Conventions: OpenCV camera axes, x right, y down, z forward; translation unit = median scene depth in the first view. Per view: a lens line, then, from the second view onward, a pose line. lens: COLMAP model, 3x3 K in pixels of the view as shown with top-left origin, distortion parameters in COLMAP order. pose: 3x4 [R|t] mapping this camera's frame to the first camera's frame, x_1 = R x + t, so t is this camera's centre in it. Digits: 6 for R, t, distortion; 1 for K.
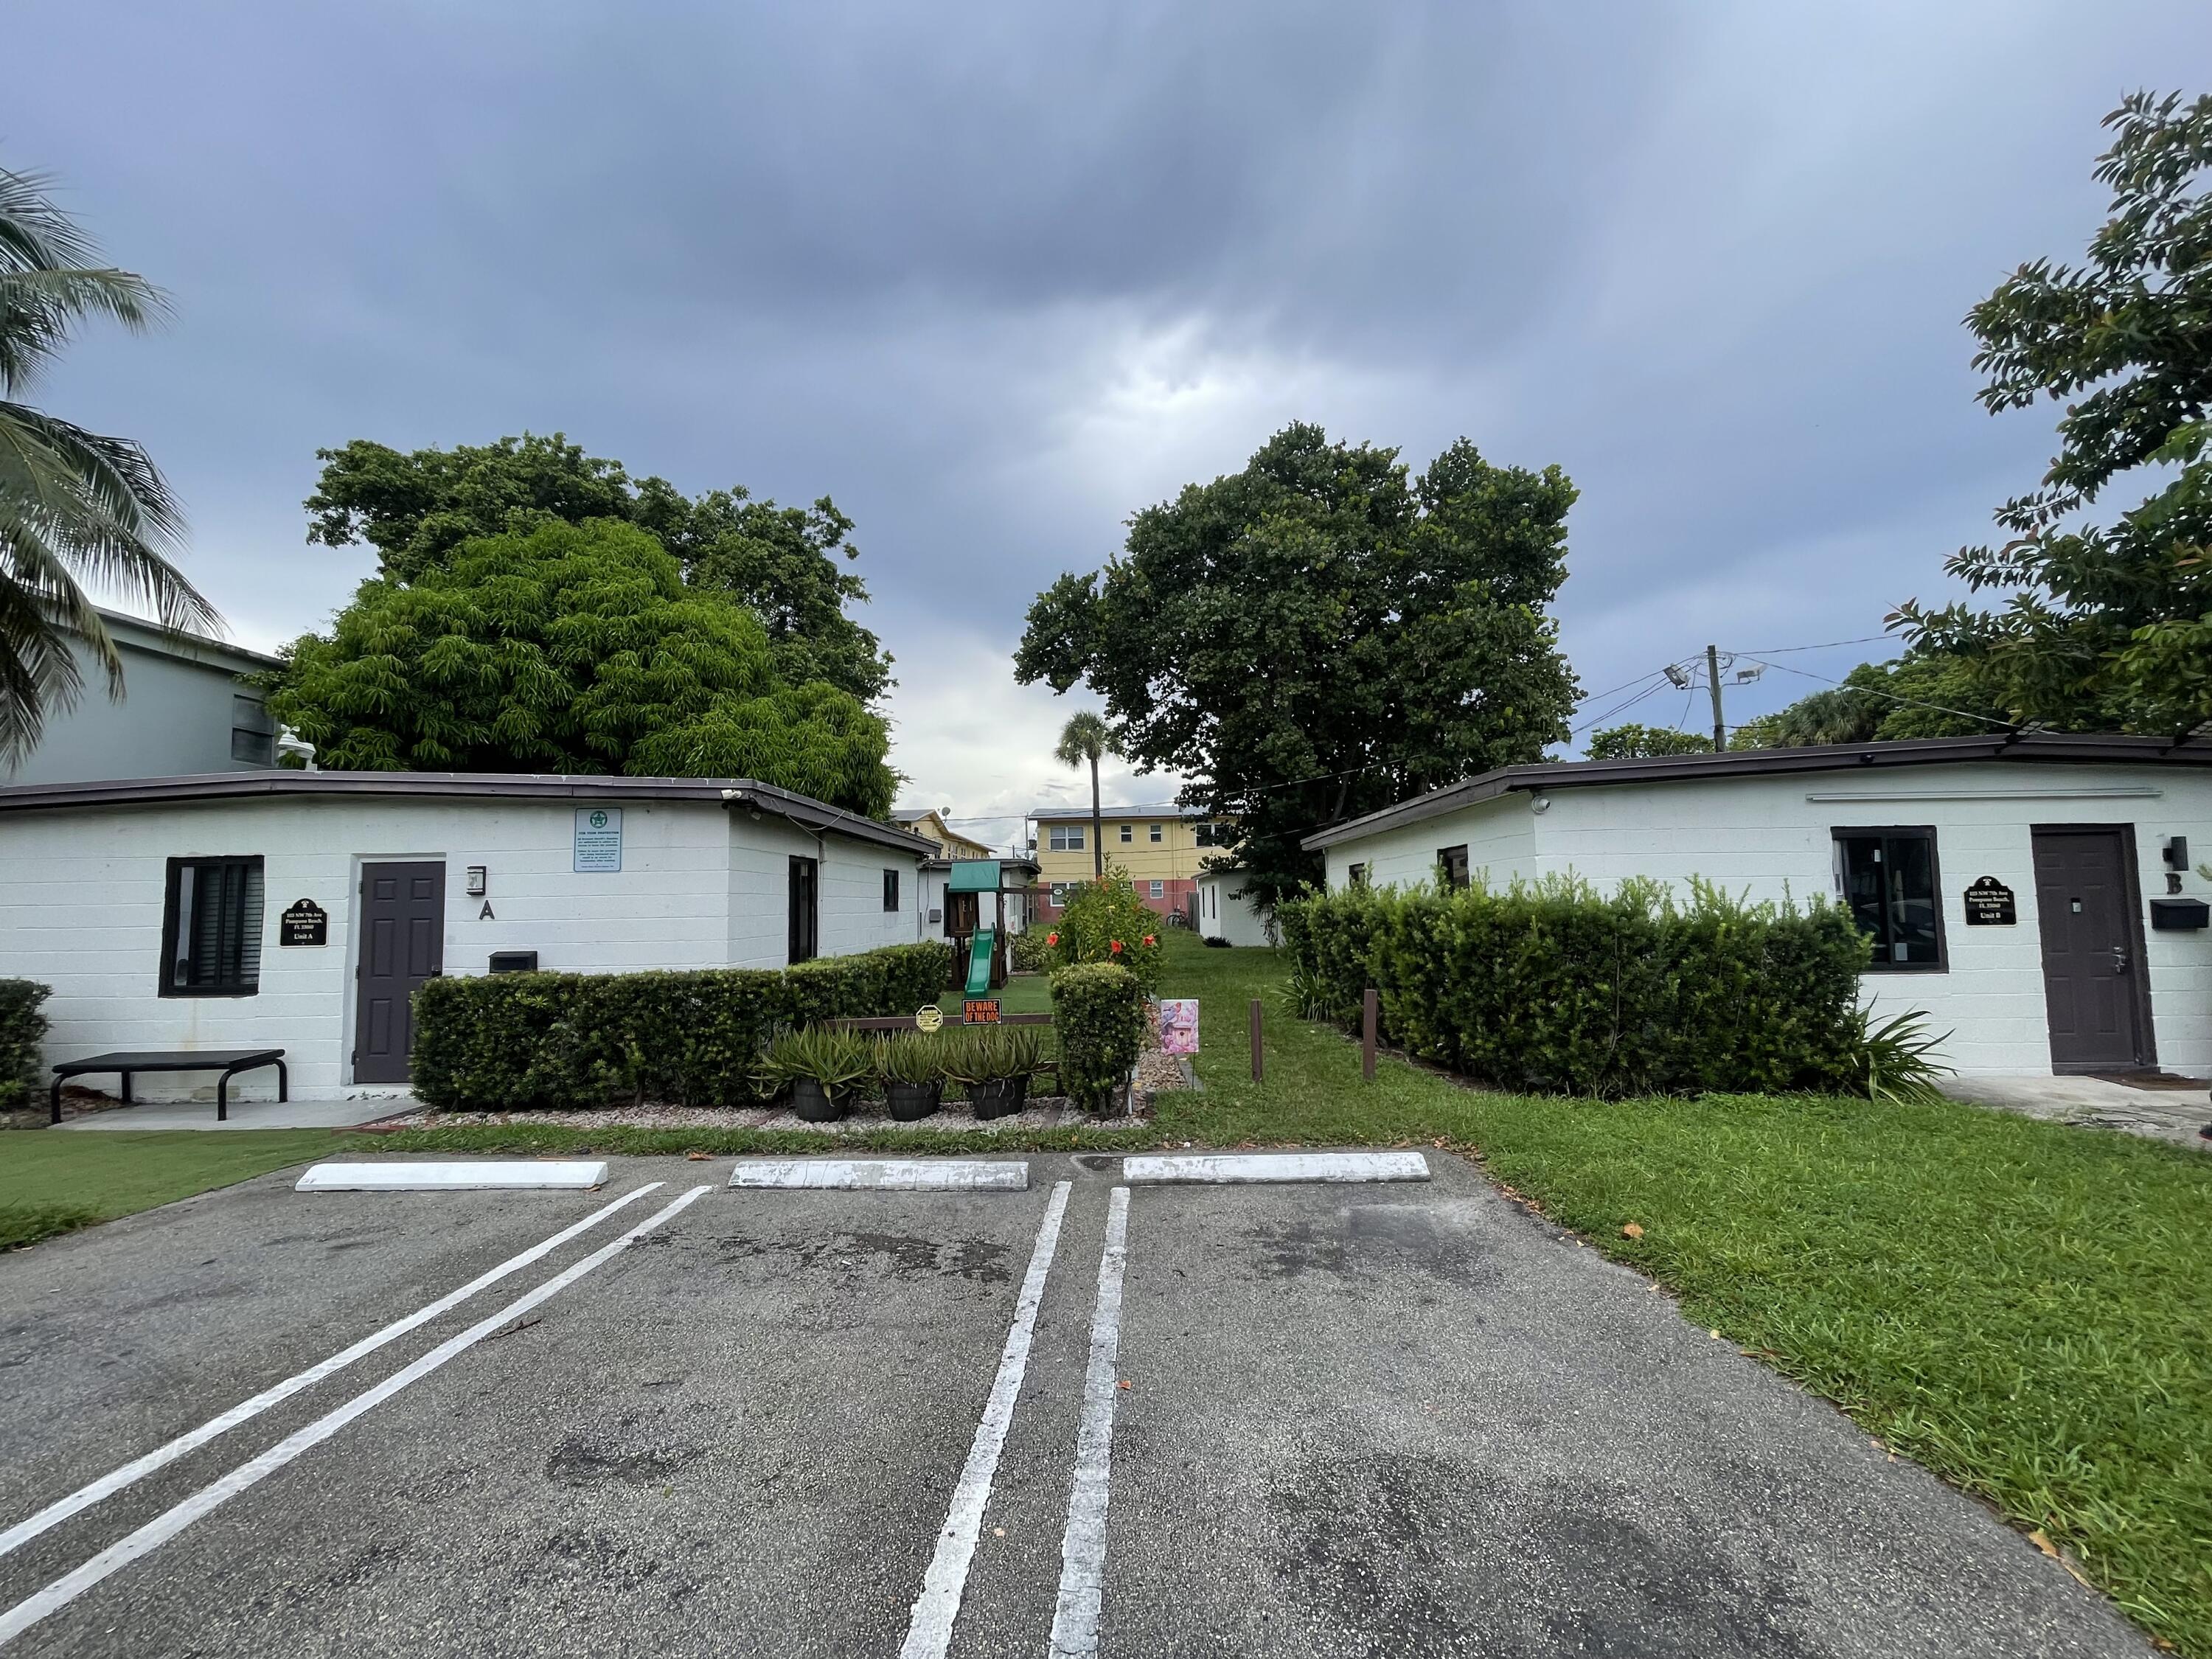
lens RADIAL K [[904.9, 0, 1098.7], [0, 904.9, 840.4], [0, 0, 1]] dist [-0.002444, 0.000026]
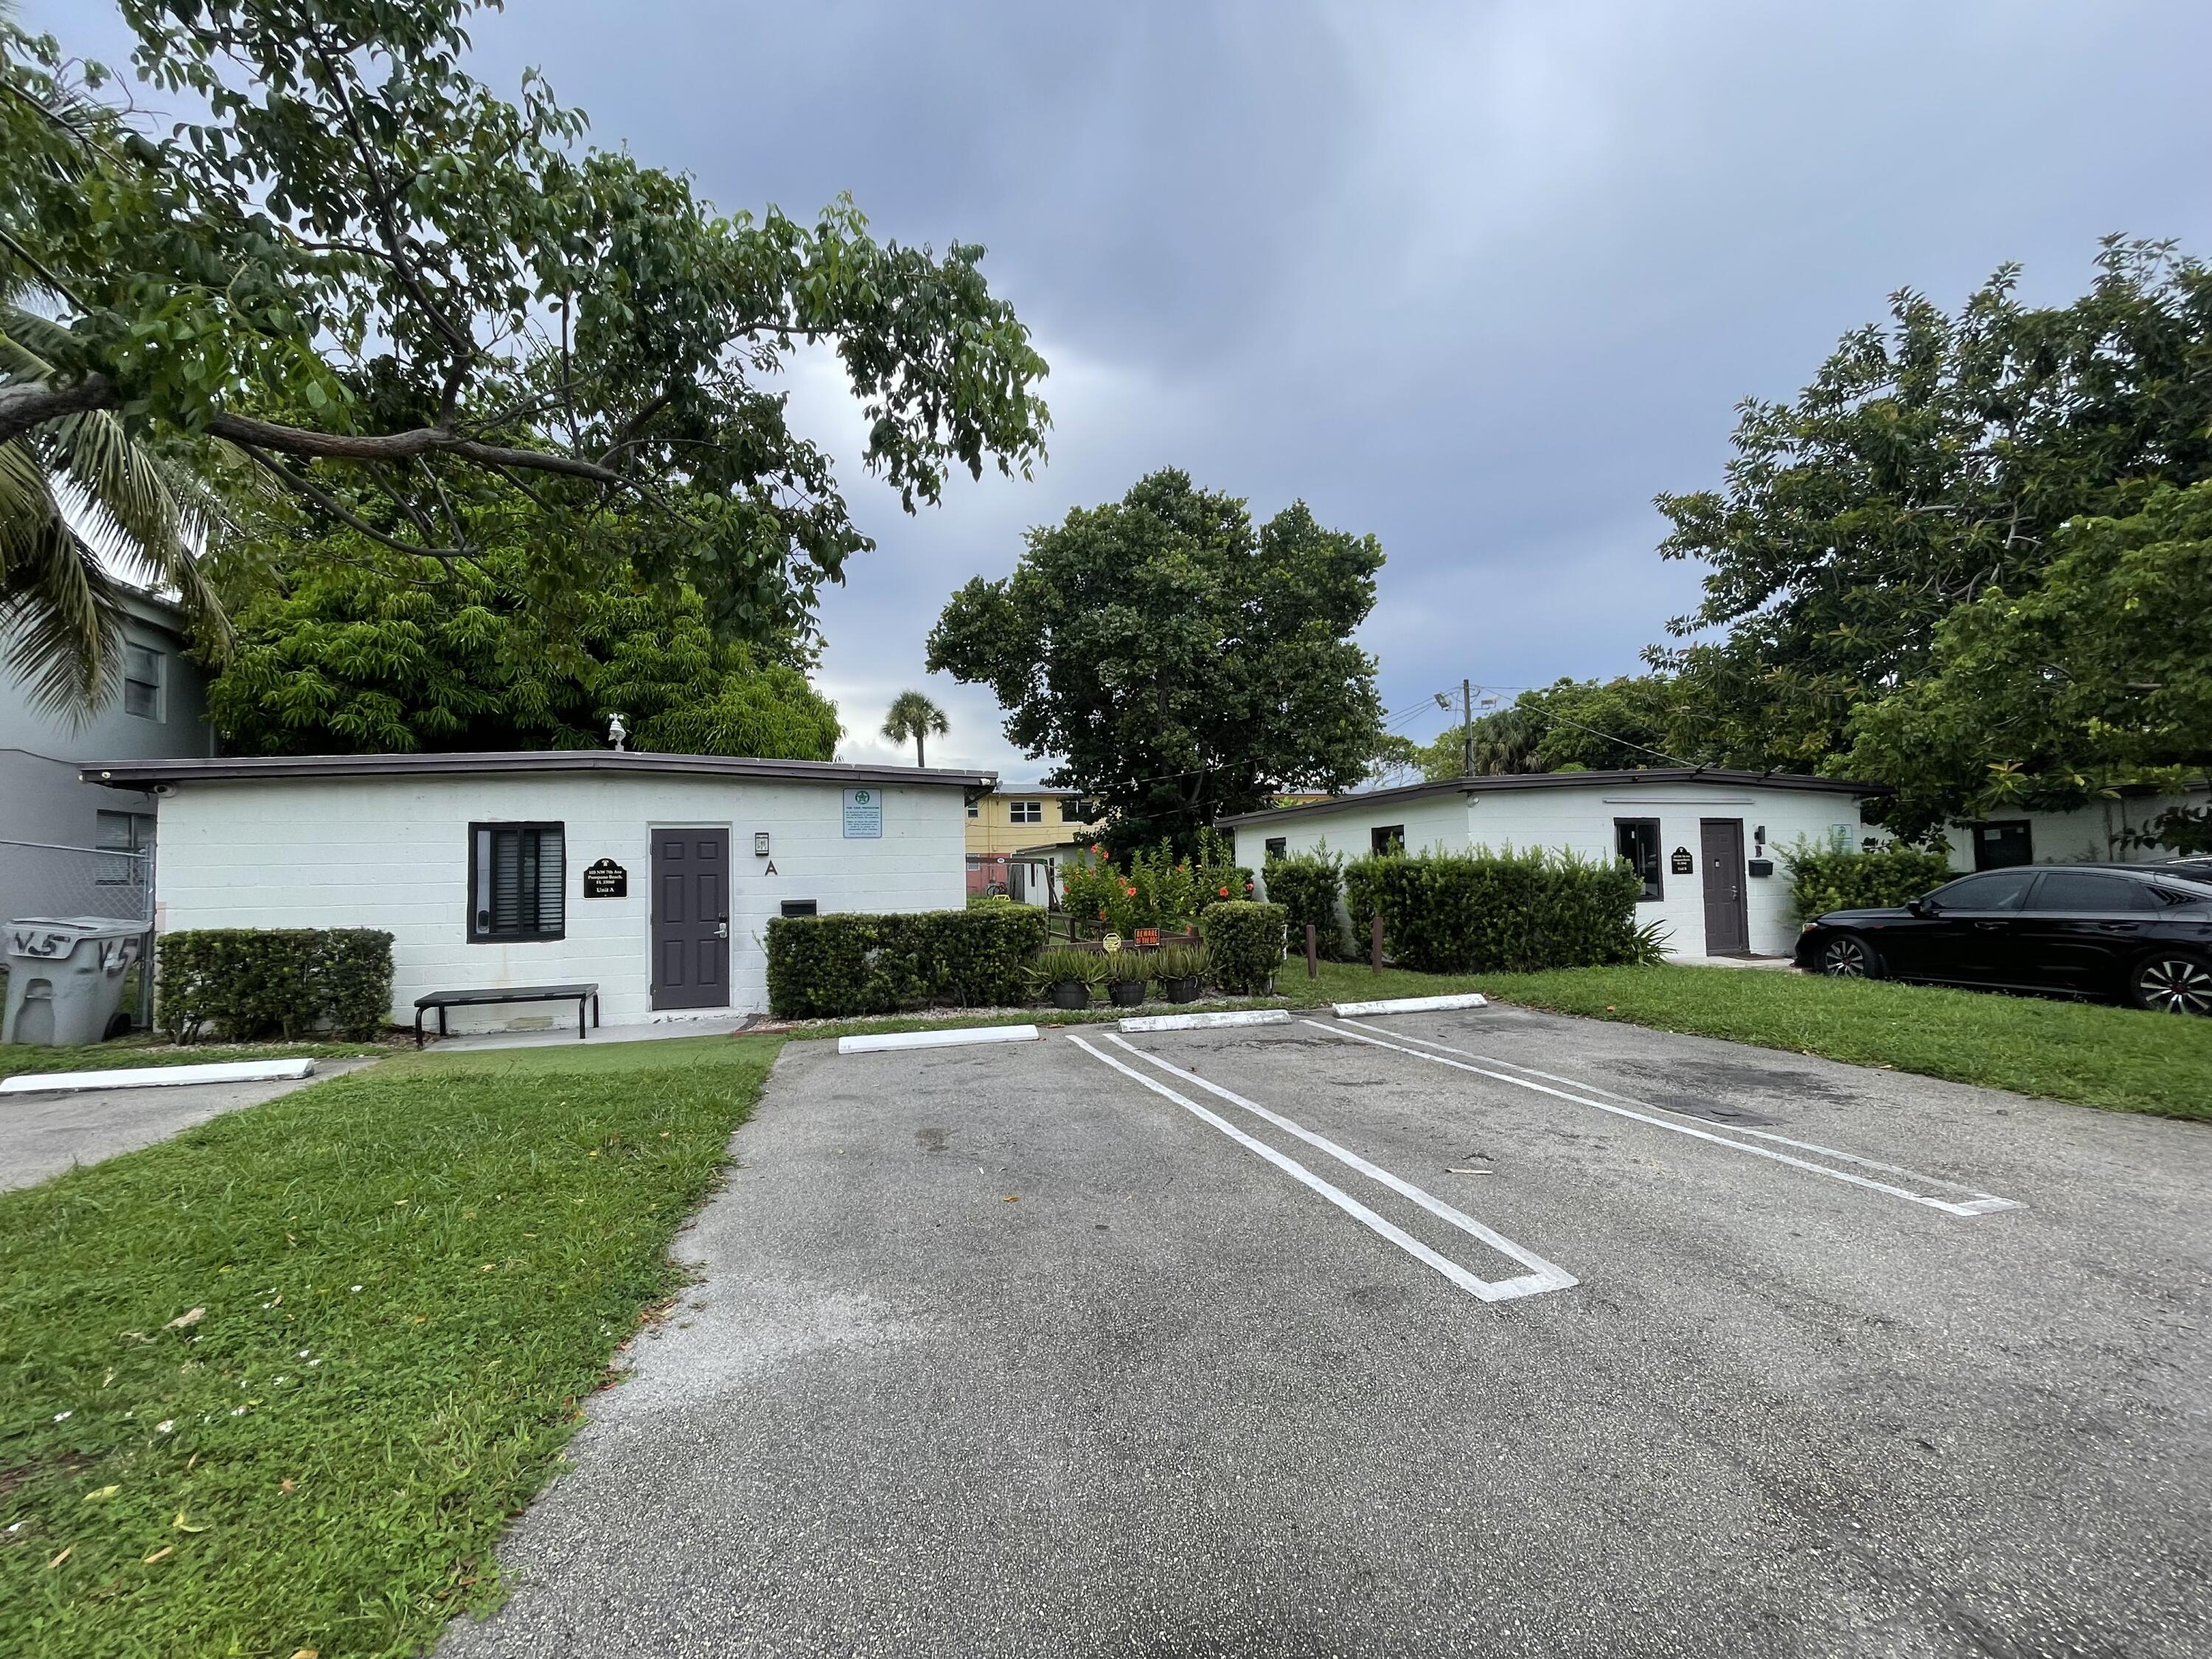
lens RADIAL K [[908.6, 0, 1108.1], [0, 908.6, 832.0], [0, 0, 1]] dist [-0.000009, -0.000058]
pose [[0.952423, 0.010204, 0.304607, -0.272446], [-0.015451, 0.999771, 0.014818, 0.000728], [-0.304386, -0.018819, 0.952363, -0.153759]]
